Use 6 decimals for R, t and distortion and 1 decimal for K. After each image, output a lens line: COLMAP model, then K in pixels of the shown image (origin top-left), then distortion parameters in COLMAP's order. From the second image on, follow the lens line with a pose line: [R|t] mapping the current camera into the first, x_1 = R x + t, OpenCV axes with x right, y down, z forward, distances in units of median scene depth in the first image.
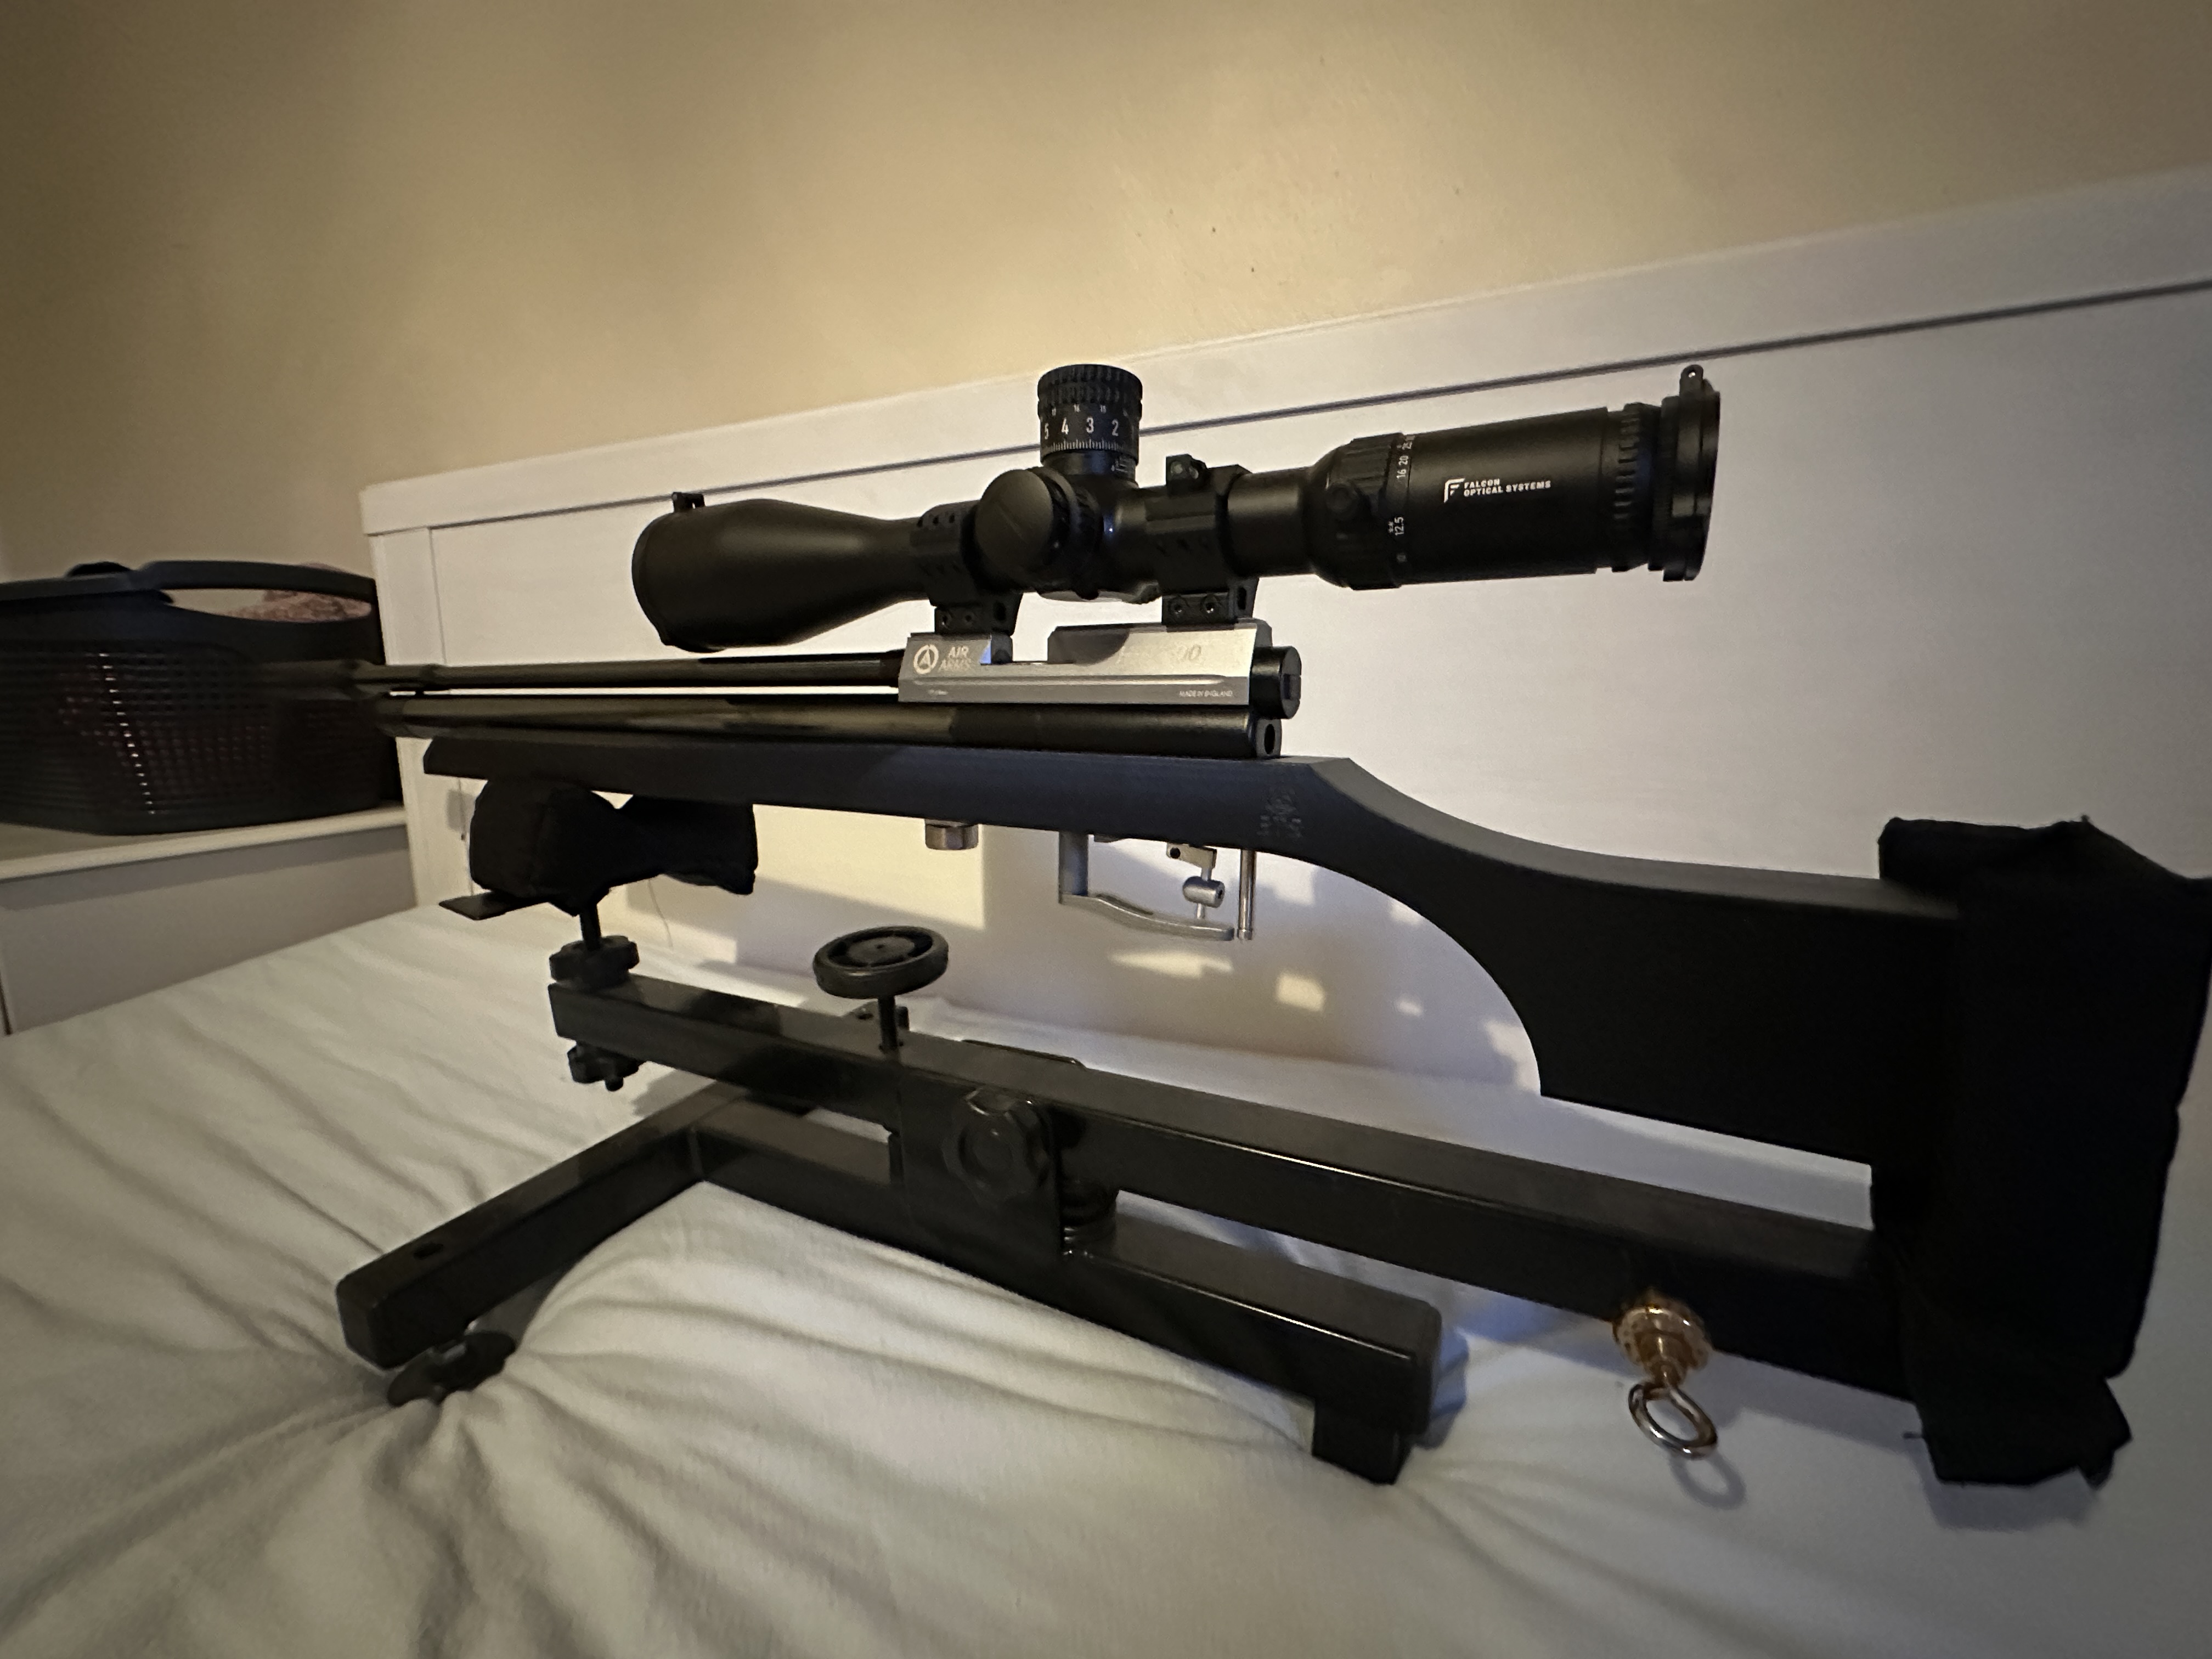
lens RADIAL K [[888.7, 0, 1106.0], [0, 888.7, 829.5], [0, 0, 1]] dist [-0.006005, 0.000223]
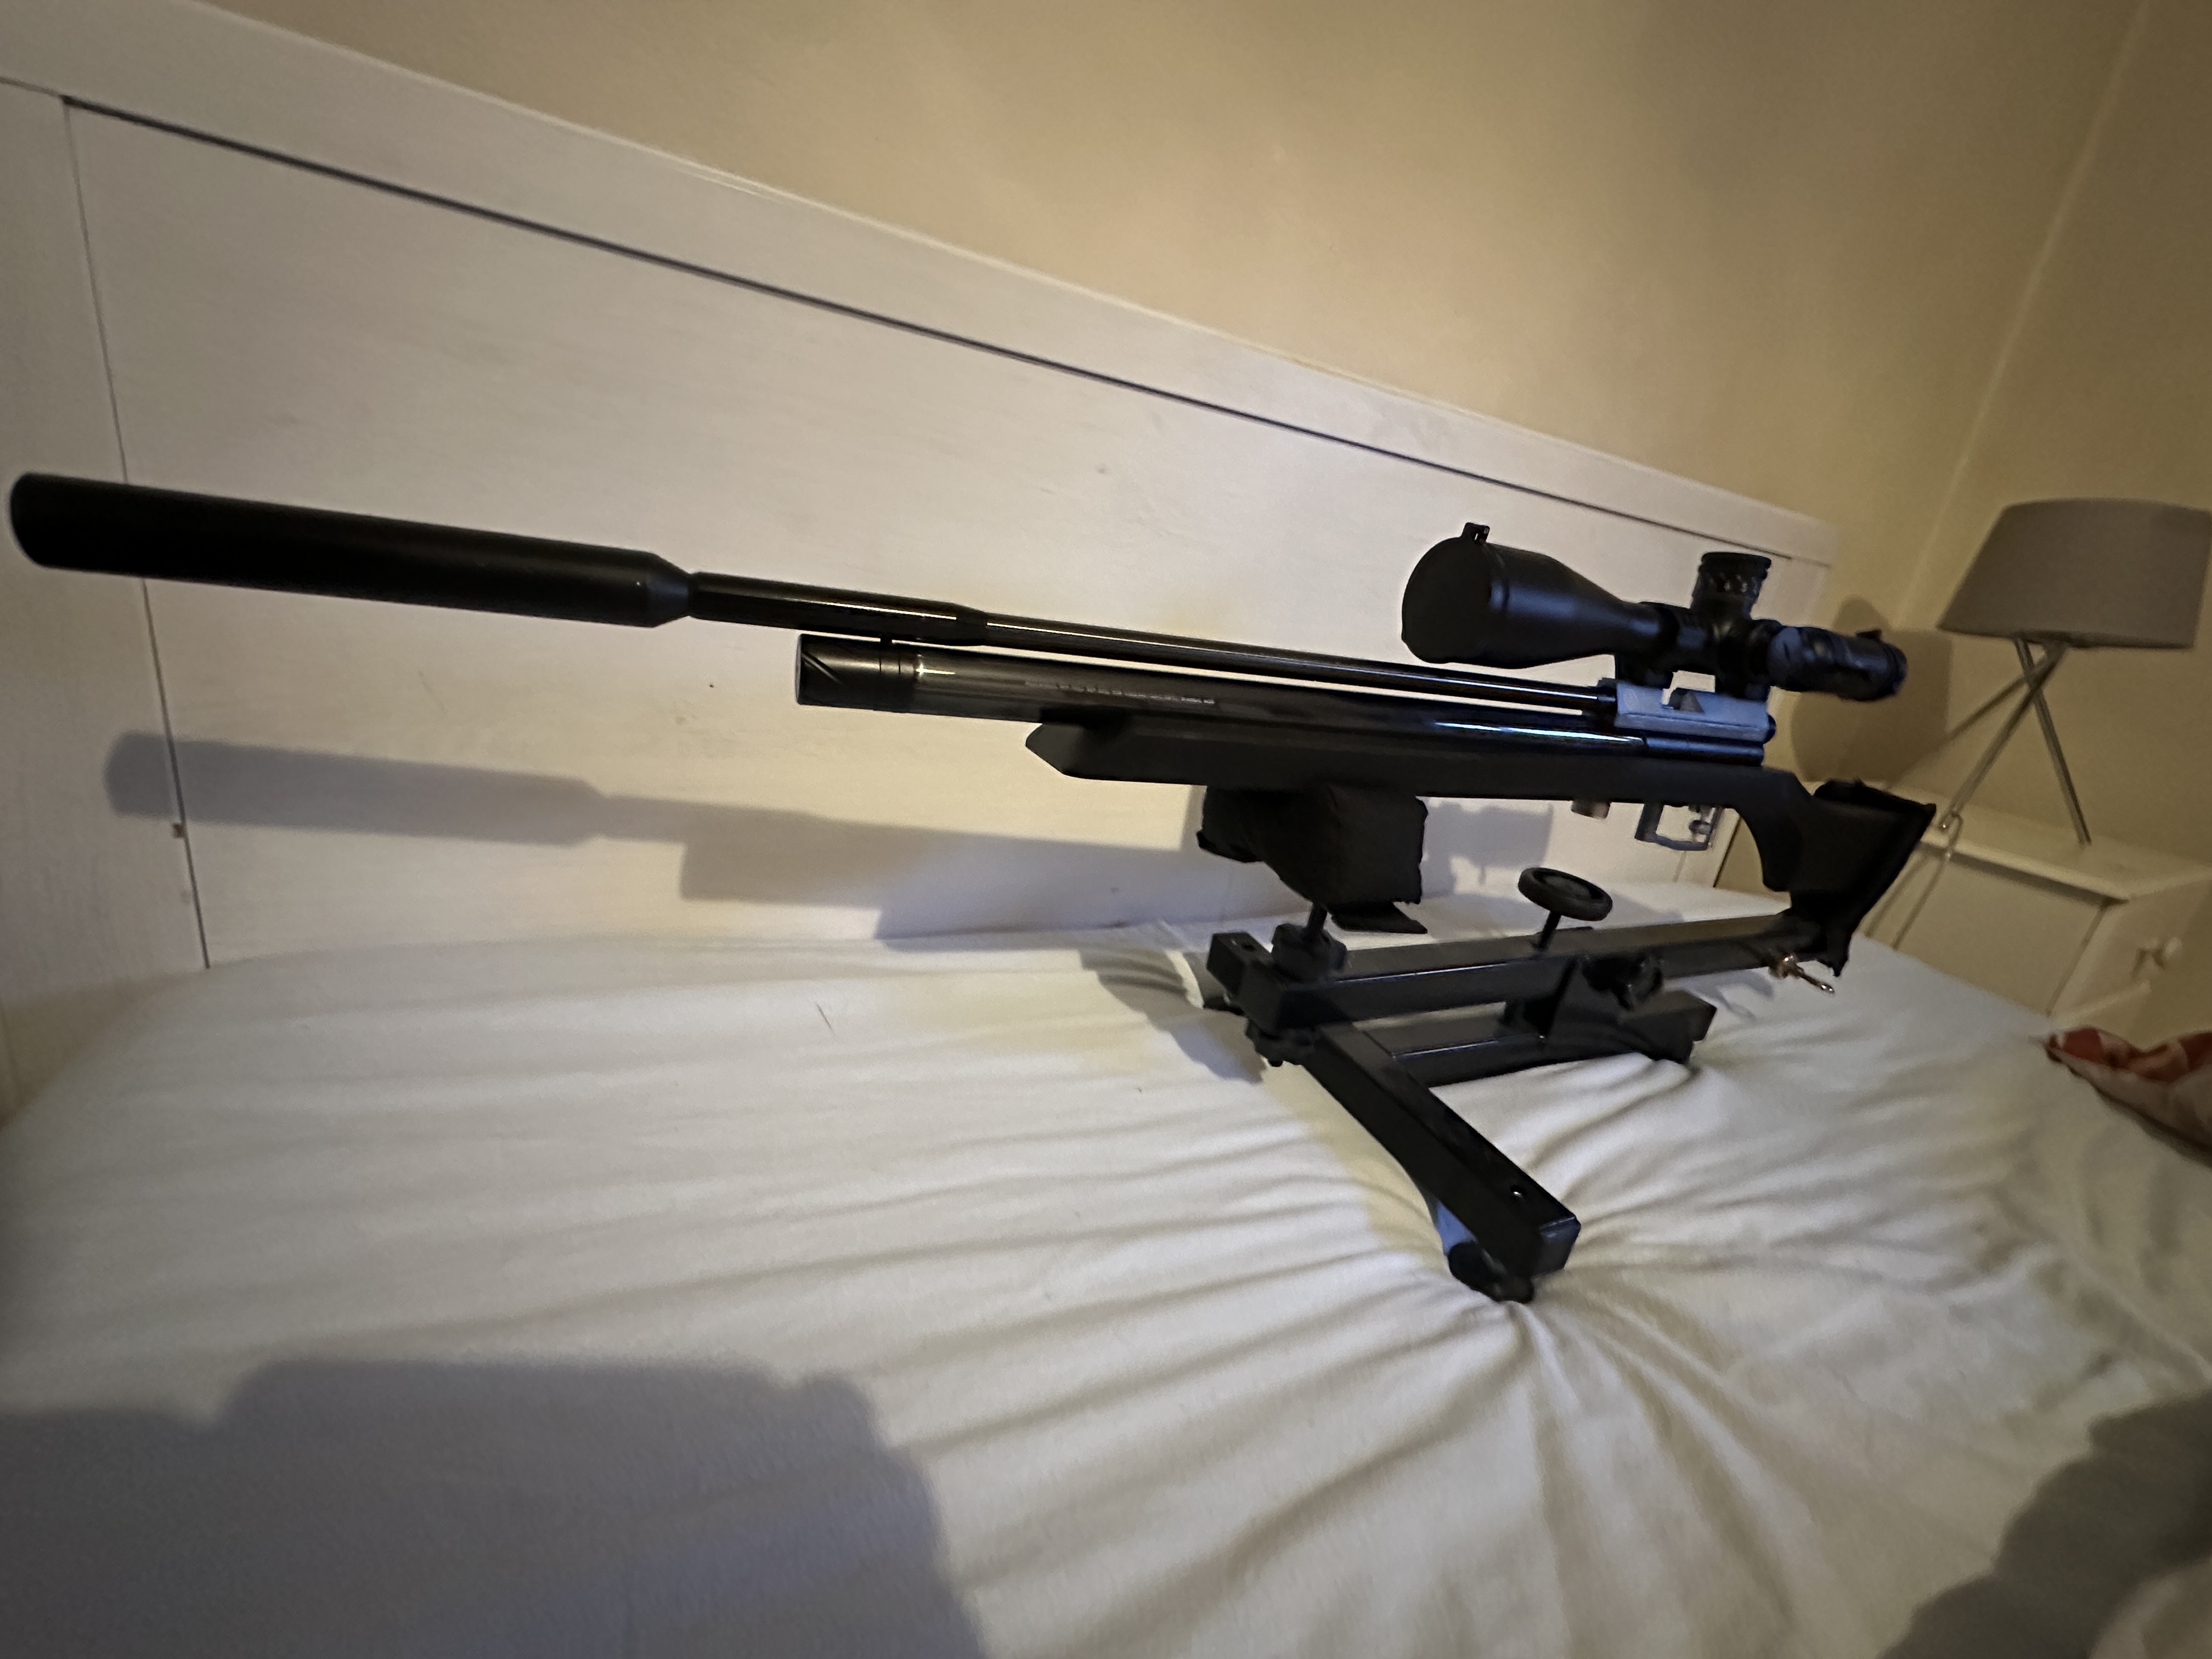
lens RADIAL K [[879.7, 0, 1106.0], [0, 879.7, 829.5], [0, 0, 1]] dist [-0.002070, -0.000238]
pose [[0.600551, -0.139680, 0.787292, -2.251560], [-0.025624, 0.980756, 0.193550, -0.273882], [-0.799176, -0.136410, 0.585414, 0.902653]]
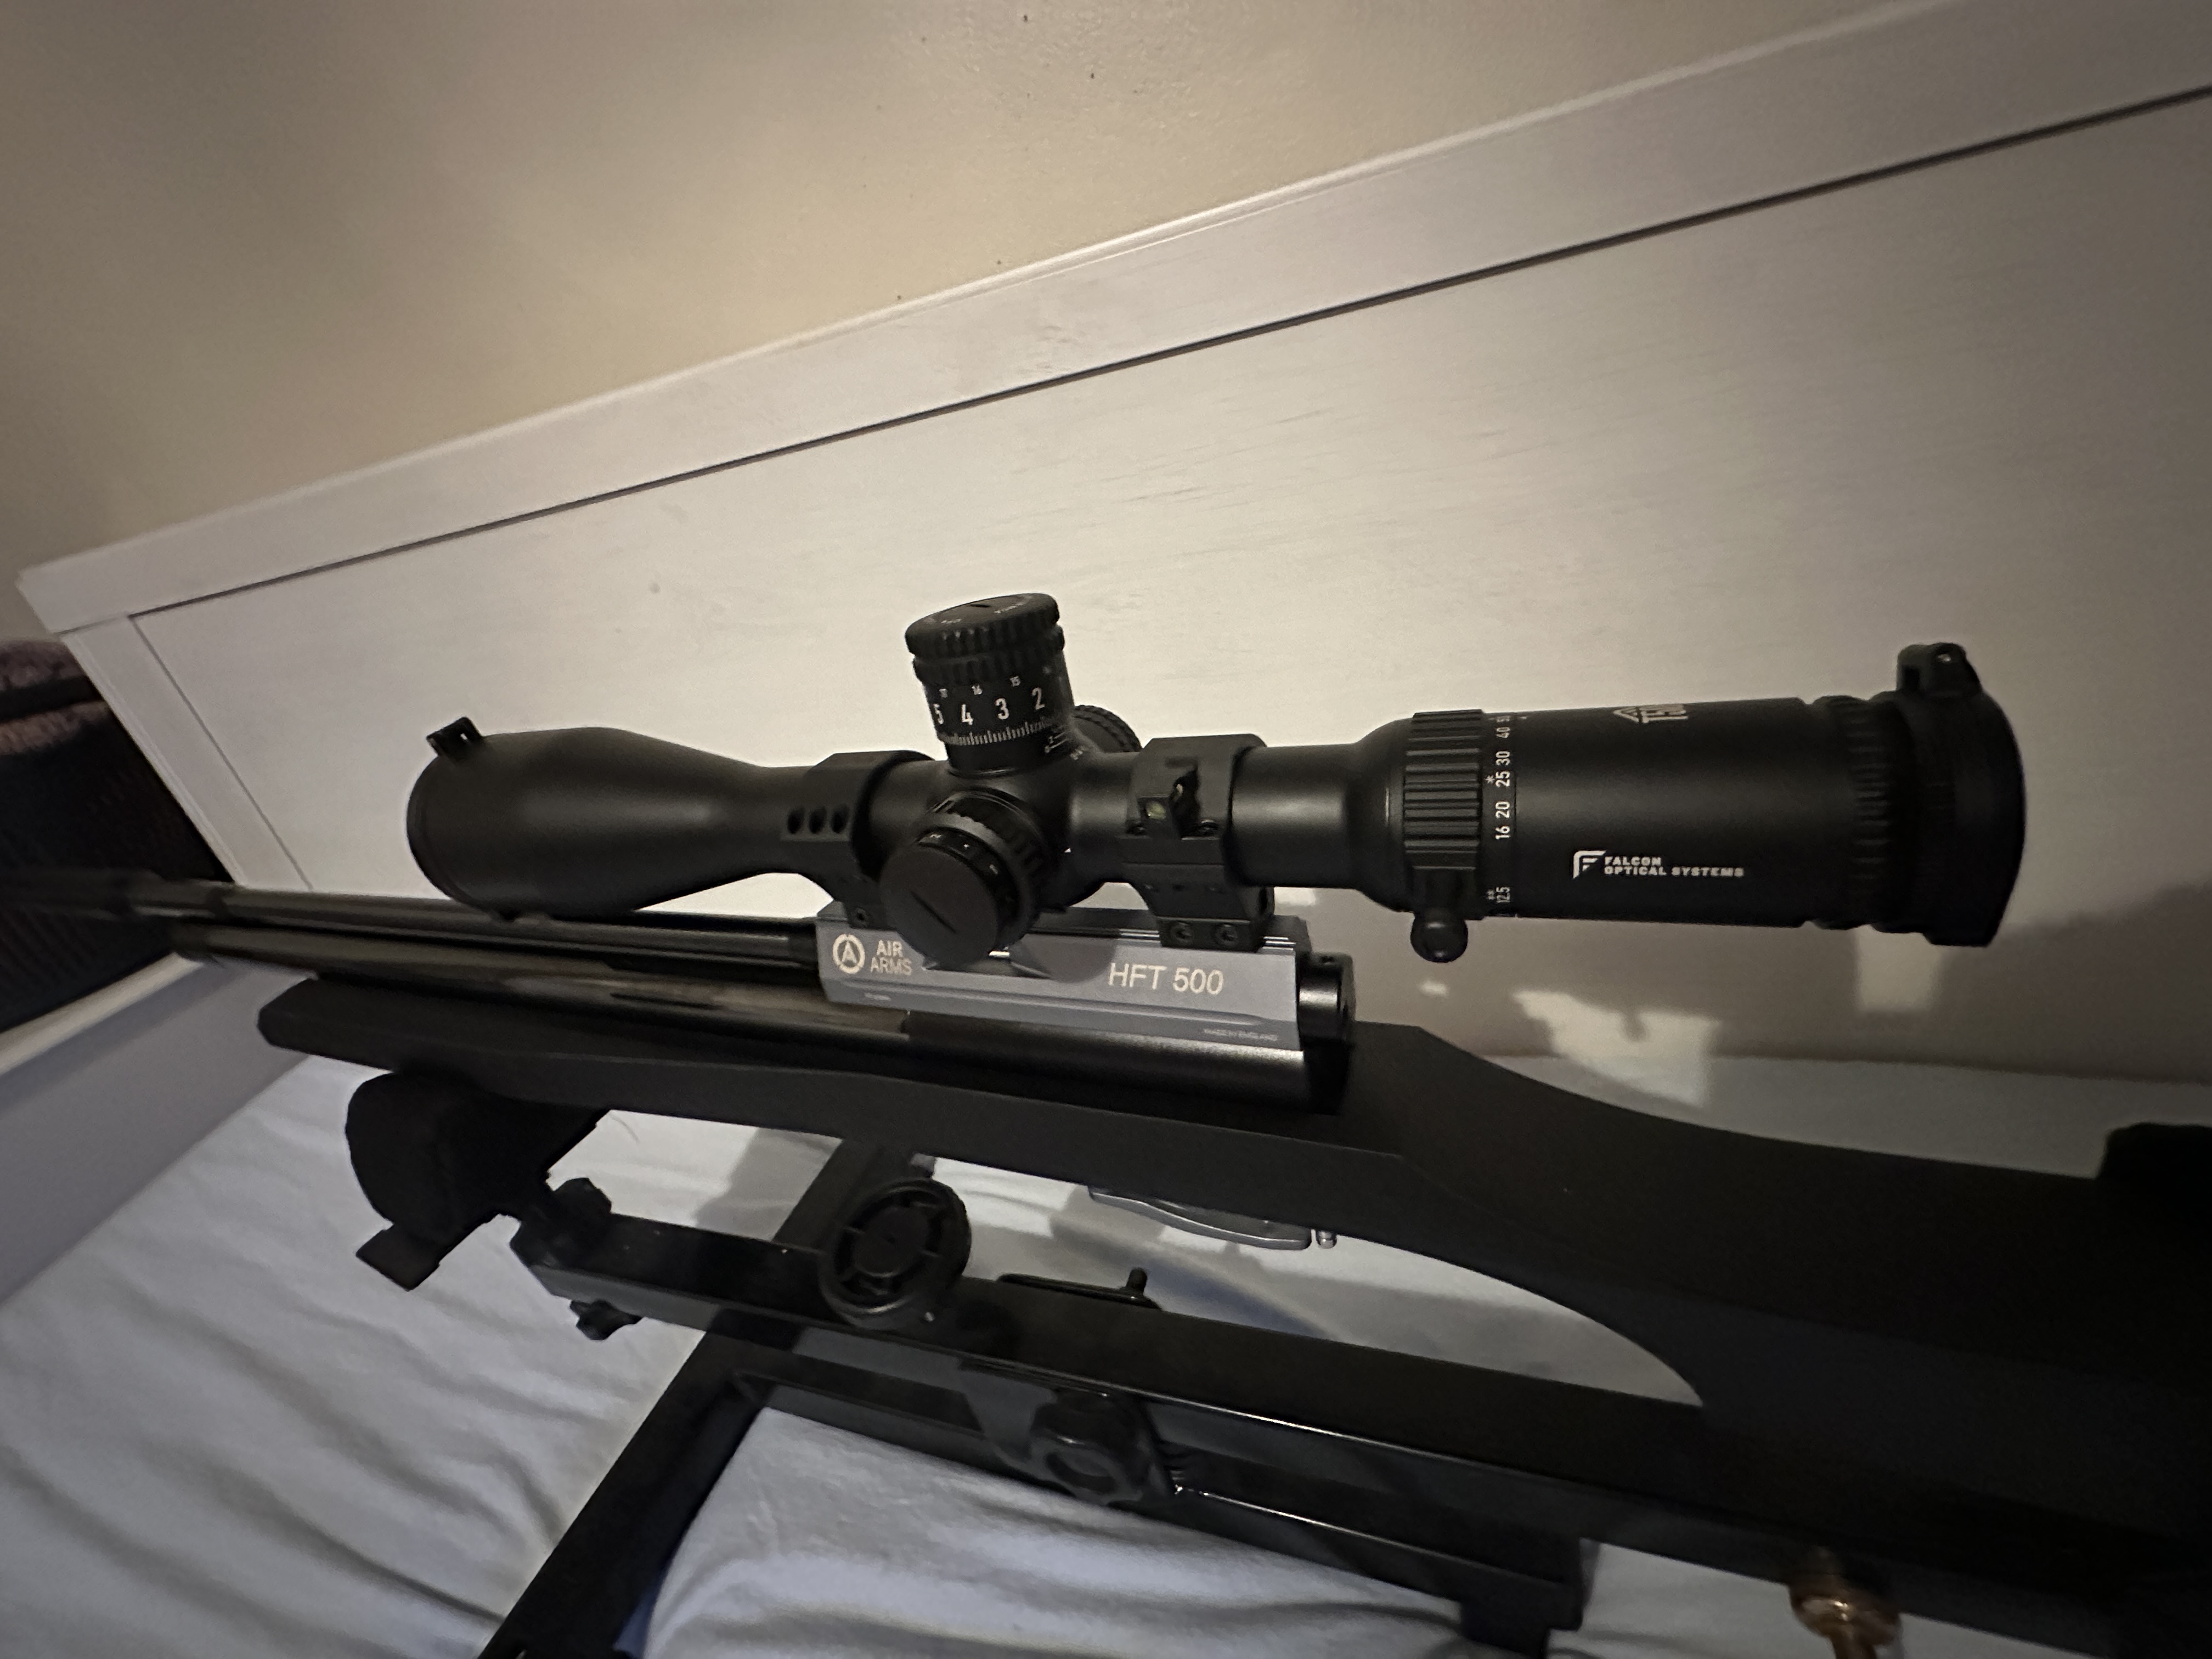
lens RADIAL K [[879.7, 0, 1106.0], [0, 879.7, 829.5], [0, 0, 1]] dist [-0.002070, -0.000238]
pose [[0.971320, -0.234133, 0.041451, 0.009339], [0.214502, 0.938053, 0.272113, -0.509453], [-0.102594, -0.255418, 0.961372, 0.302678]]
